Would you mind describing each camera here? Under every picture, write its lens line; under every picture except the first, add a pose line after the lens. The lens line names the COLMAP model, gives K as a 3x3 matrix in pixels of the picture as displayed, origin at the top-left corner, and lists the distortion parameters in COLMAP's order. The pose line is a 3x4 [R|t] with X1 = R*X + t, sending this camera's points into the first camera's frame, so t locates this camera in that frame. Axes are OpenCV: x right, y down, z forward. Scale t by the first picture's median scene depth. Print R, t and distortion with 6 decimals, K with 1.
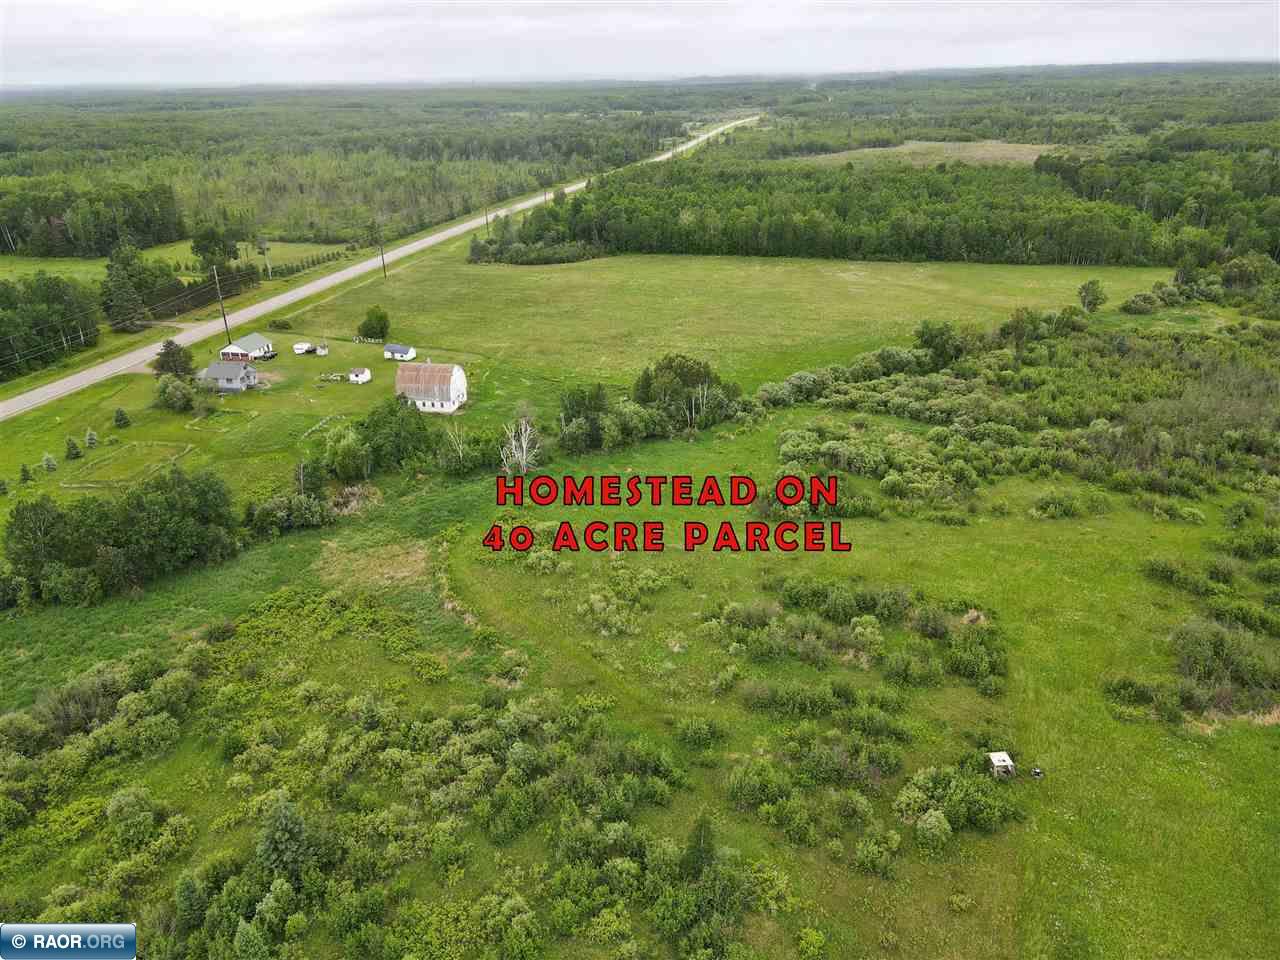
lens RADIAL K [[951.7, 0, 640.0], [0, 951.7, 480.0], [0, 0, 1]] dist [0.009653, 0.006007]
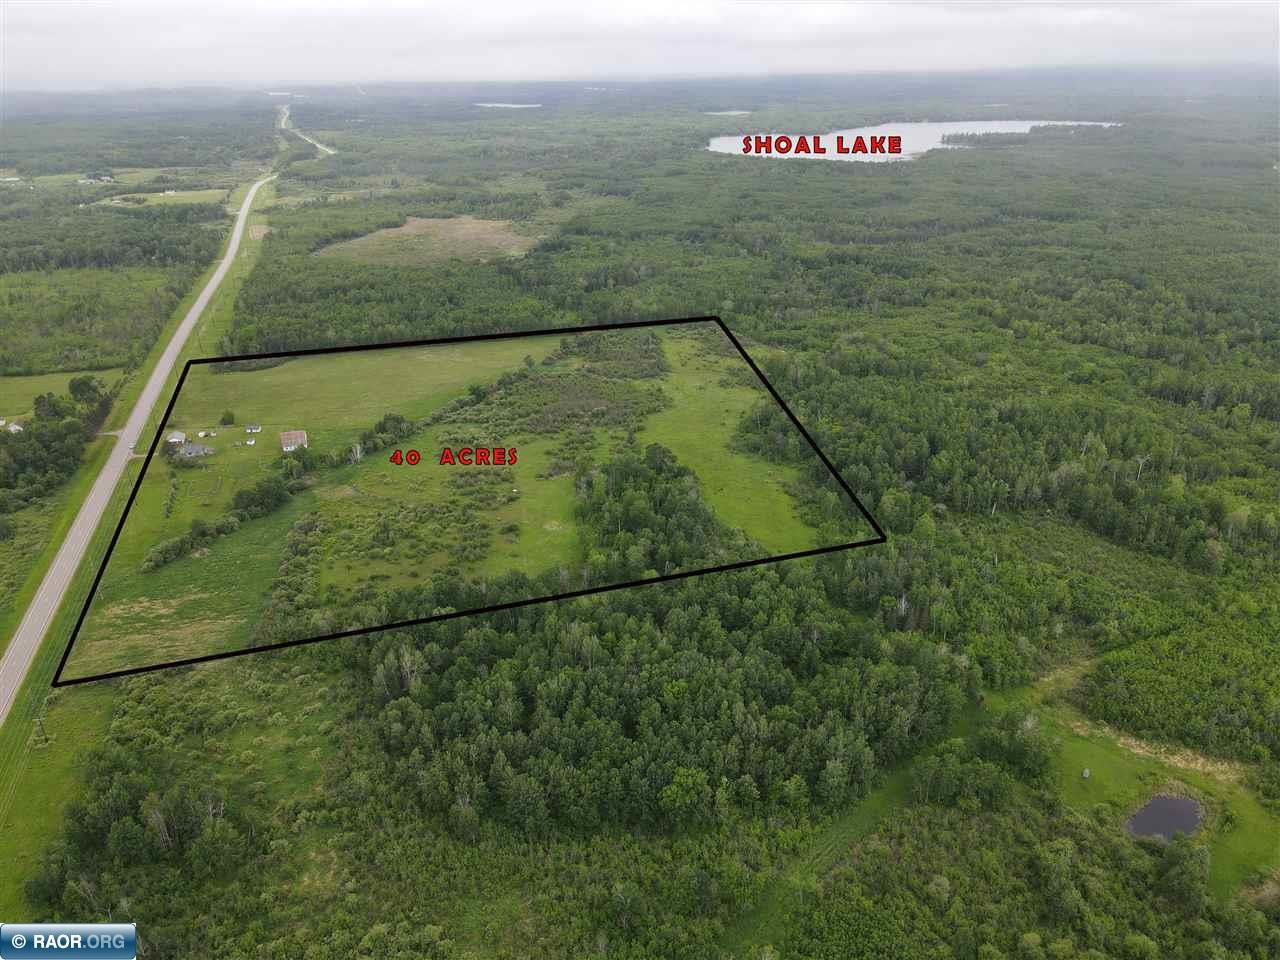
lens RADIAL K [[951.7, 0, 640.0], [0, 951.7, 480.0], [0, 0, 1]] dist [0.009653, 0.006007]
pose [[0.869791, -0.190812, 0.455033, -0.545074], [0.188373, 0.980762, 0.051197, 0.045942], [-0.456048, 0.041186, 0.889002, -1.554114]]
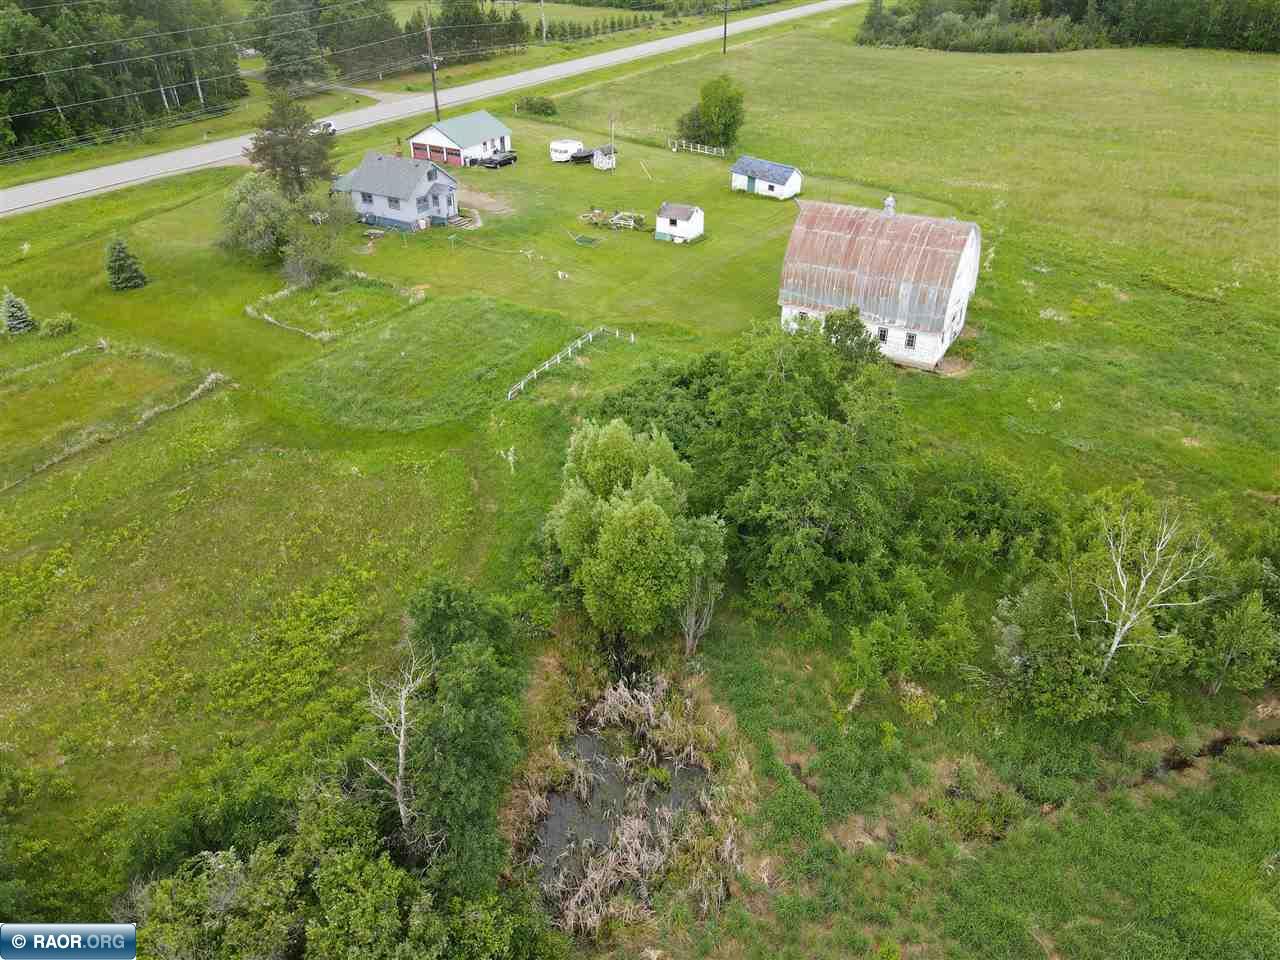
lens RADIAL K [[951.7, 0, 640.0], [0, 951.7, 480.0], [0, 0, 1]] dist [0.009653, 0.006007]
pose [[0.953603, 0.176951, -0.243575, -0.187015], [-0.139303, 0.976563, 0.164070, -0.064904], [0.266899, -0.122527, 0.955904, 0.575765]]
